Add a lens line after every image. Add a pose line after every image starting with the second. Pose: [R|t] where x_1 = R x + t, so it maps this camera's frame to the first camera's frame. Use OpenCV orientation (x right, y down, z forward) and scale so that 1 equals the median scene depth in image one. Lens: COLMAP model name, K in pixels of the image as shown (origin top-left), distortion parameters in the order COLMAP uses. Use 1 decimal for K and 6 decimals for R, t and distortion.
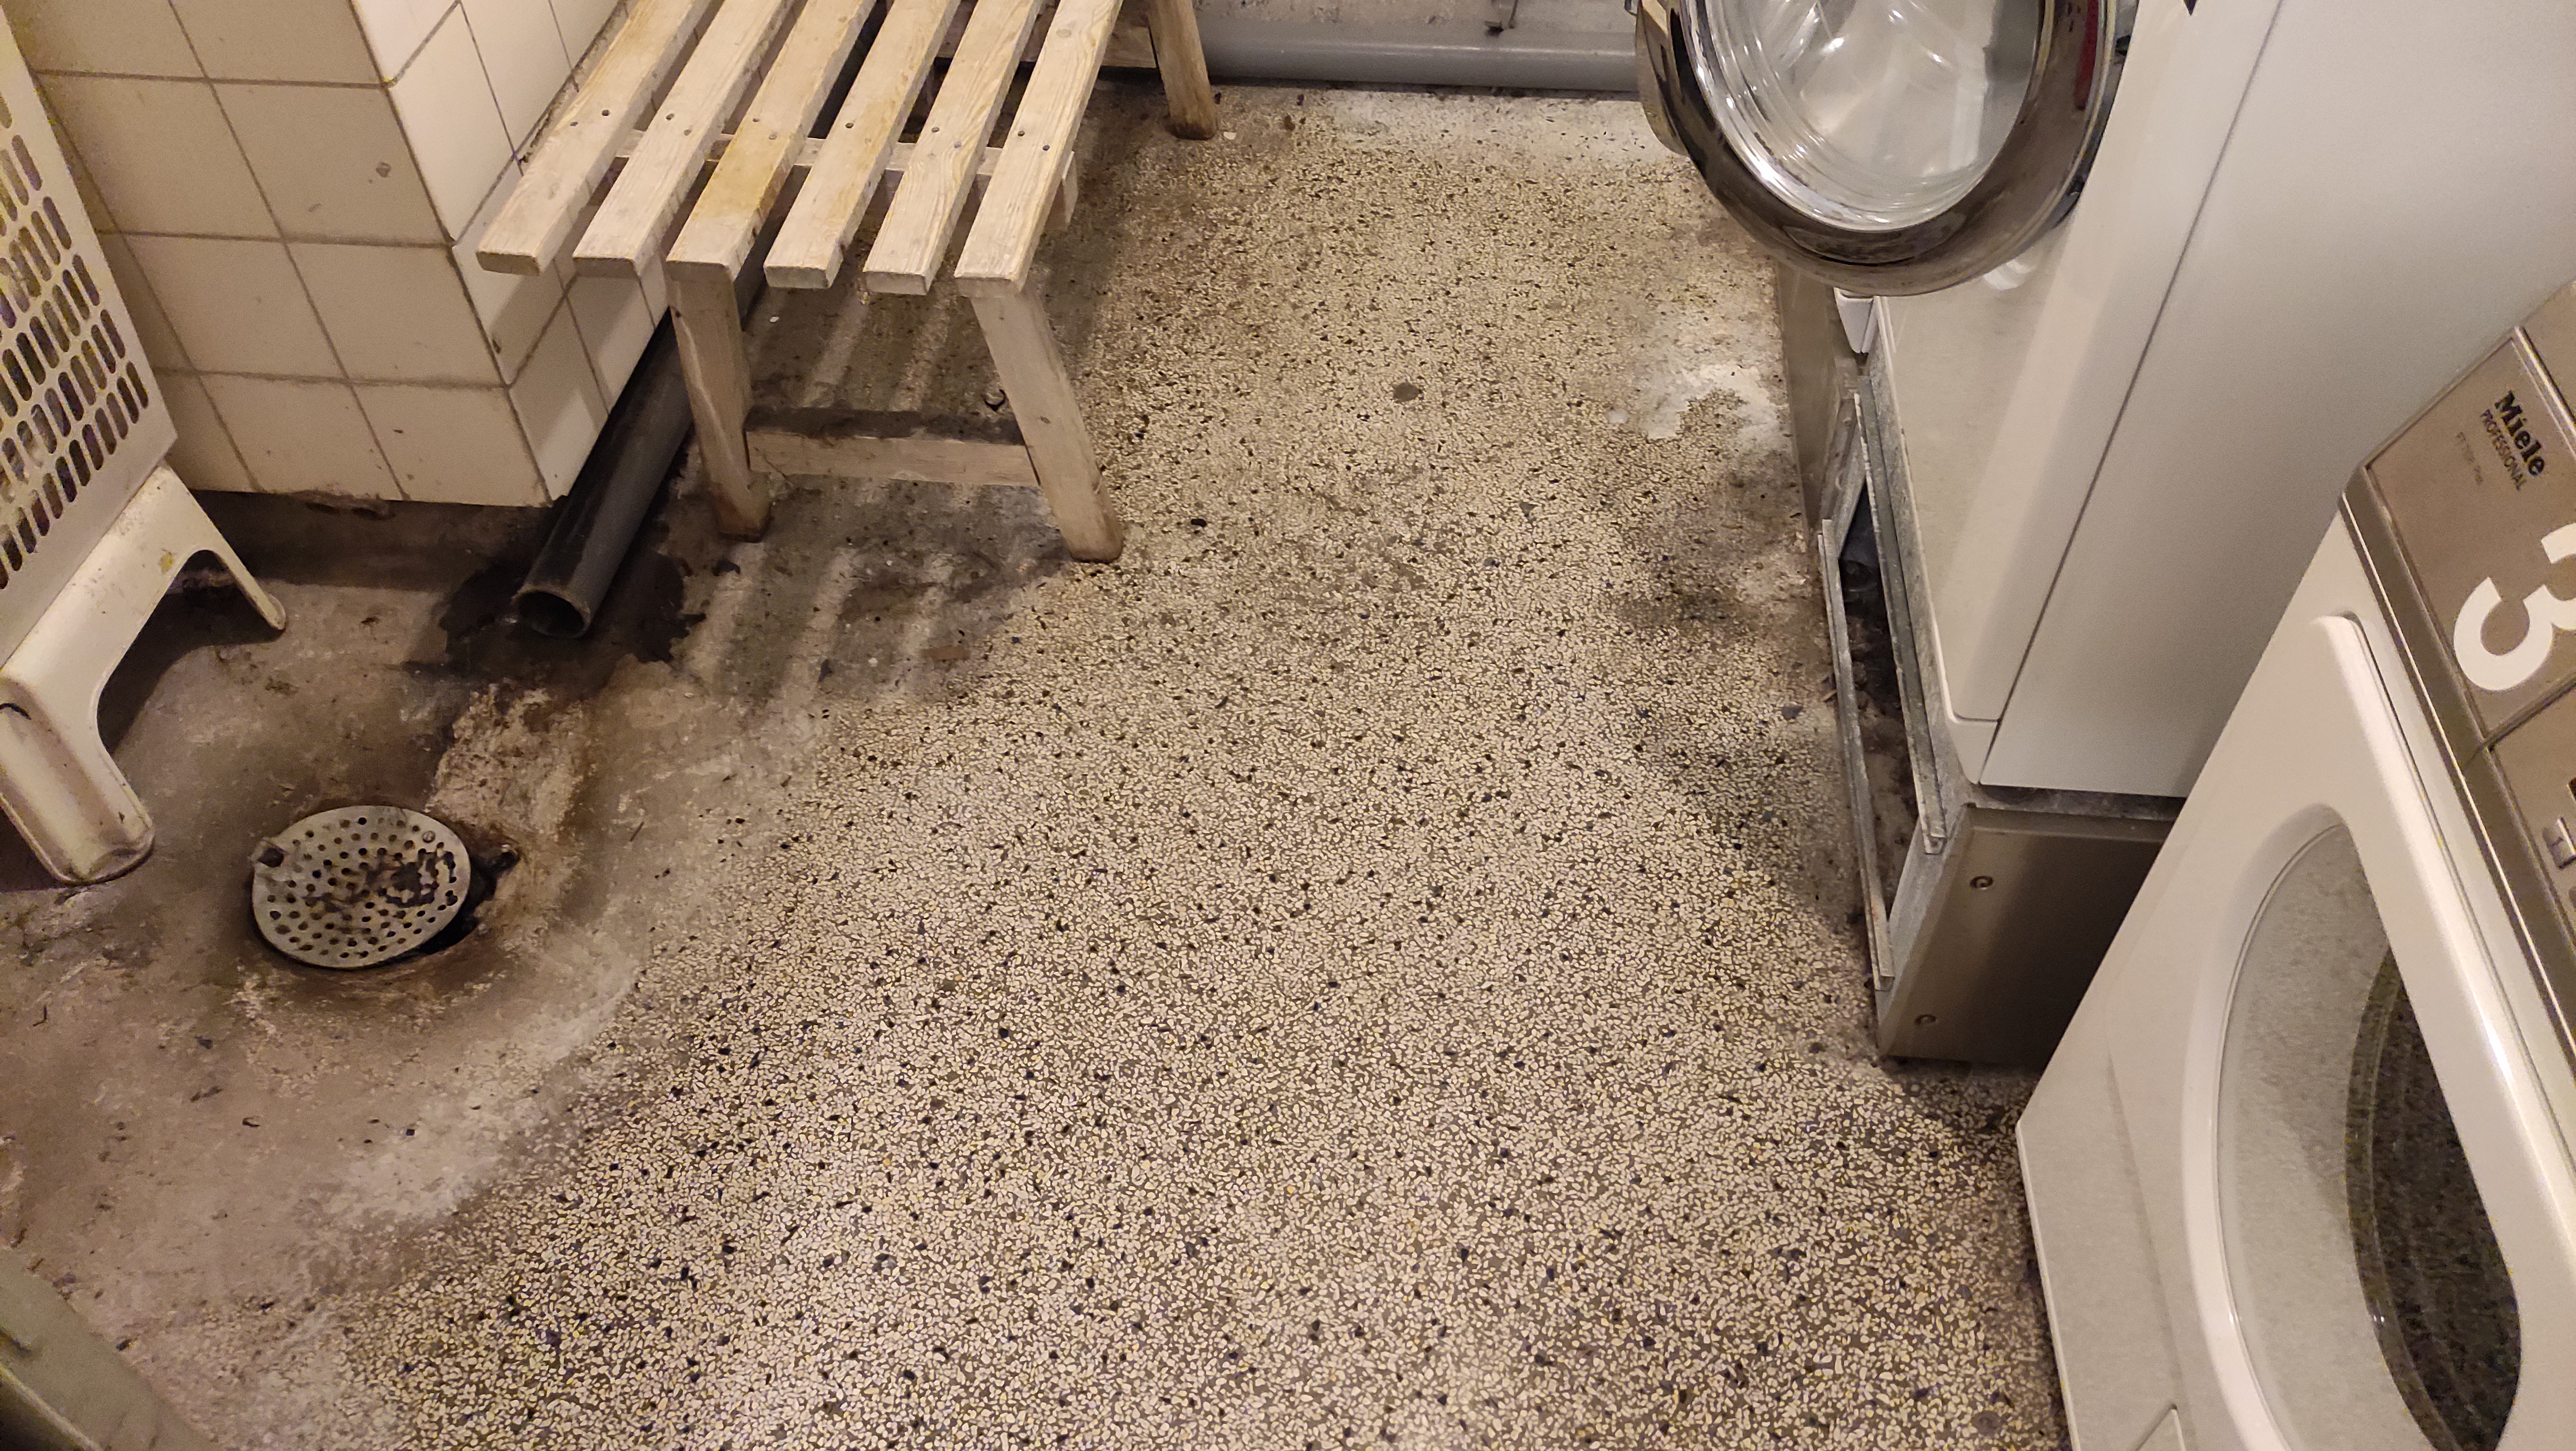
lens RADIAL K [[1883.6, 0, 1287.8], [0, 1883.6, 740.0], [0, 0, 1]] dist [0.063340, -0.072375]
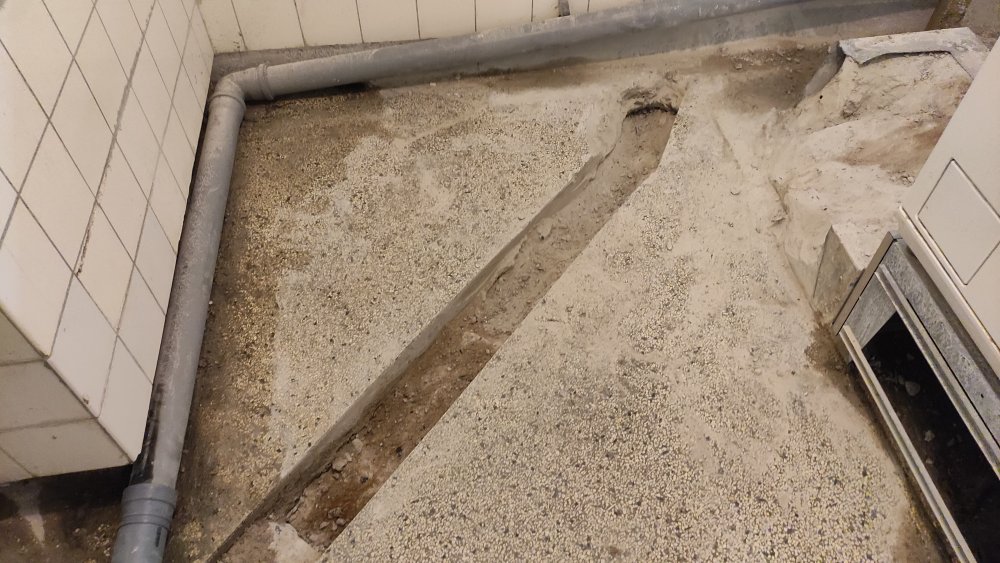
lens RADIAL K [[731.1, 0, 499.9], [0, 731.1, 287.1], [0, 0, 1]] dist [0.063340, -0.072375]
pose [[0.972612, -0.174033, 0.154071, -0.157537], [0.166626, 0.984202, 0.059847, -0.259148], [-0.162052, -0.032536, 0.986246, 0.339433]]
